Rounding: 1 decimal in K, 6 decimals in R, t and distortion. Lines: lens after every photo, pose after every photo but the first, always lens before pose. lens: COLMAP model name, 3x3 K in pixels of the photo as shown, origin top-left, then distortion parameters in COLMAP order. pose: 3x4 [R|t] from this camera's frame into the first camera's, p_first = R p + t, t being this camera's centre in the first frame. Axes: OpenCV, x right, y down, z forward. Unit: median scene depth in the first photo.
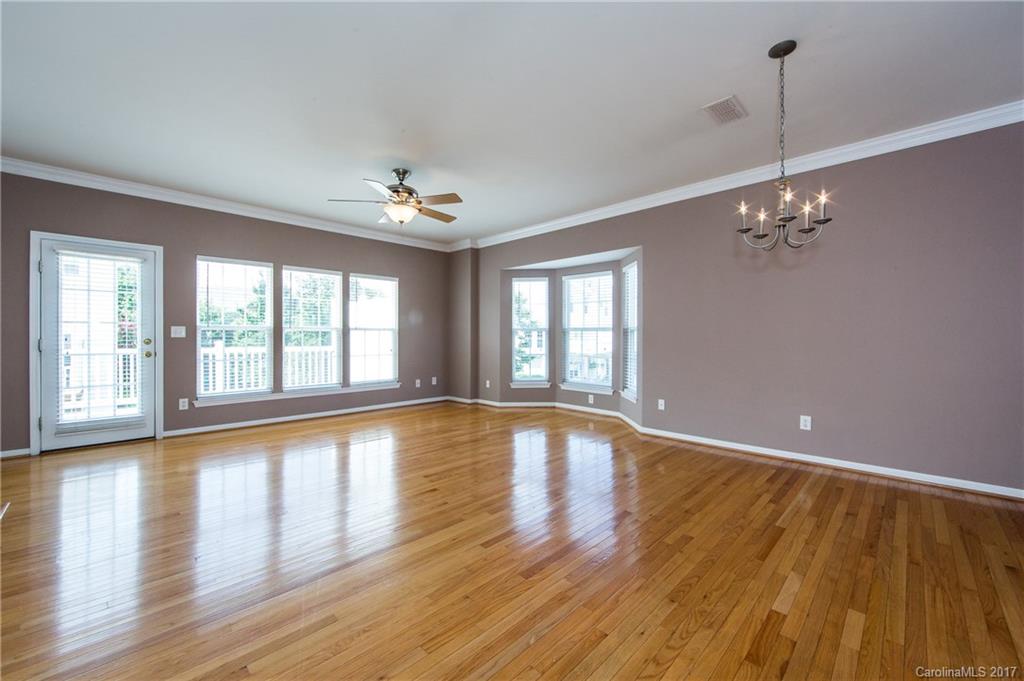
lens RADIAL K [[410.7, 0, 519.0], [0, 410.7, 339.7], [0, 0, 1]] dist [-0.000622, -0.000036]
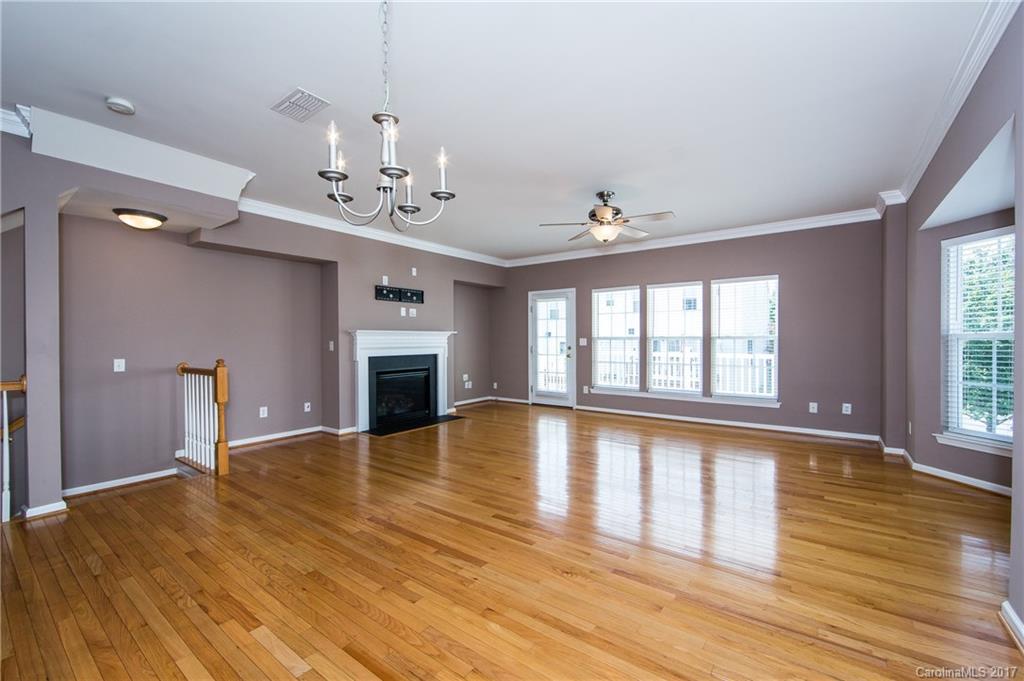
lens RADIAL K [[404.6, 0, 516.0], [0, 404.6, 340.1], [0, 0, 1]] dist [0.000078, 0.000049]
pose [[0.149356, -0.000423, -0.988783, 0.612167], [-0.004255, 0.999990, -0.001071, -0.022193], [0.988774, 0.004368, 0.149353, 0.525460]]
